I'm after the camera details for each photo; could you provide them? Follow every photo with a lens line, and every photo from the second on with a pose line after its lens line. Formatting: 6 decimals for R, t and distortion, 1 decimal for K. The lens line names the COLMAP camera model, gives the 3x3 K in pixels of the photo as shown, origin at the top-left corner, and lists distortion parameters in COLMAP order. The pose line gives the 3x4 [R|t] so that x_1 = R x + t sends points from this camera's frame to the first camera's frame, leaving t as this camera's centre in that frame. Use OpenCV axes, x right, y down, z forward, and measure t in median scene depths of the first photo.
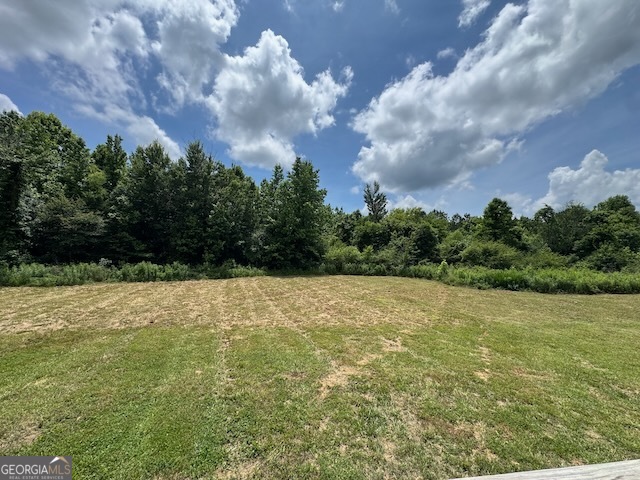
lens RADIAL K [[254.4, 0, 320.6], [0, 254.4, 235.9], [0, 0, 1]] dist [-0.006637, 0.000941]
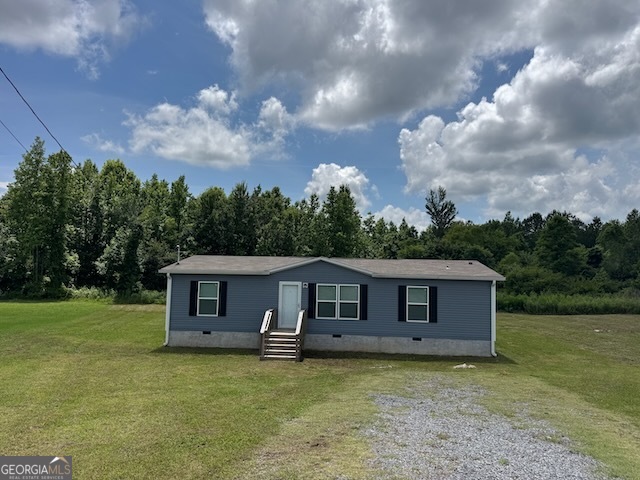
lens RADIAL K [[446.0, 0, 319.7], [0, 446.0, 250.4], [0, 0, 1]] dist [0.052023, -0.042585]
pose [[0.977628, -0.022673, -0.209117, 0.293053], [0.026020, 0.999573, 0.013267, -0.096681], [0.208727, -0.018412, 0.977801, -0.980657]]
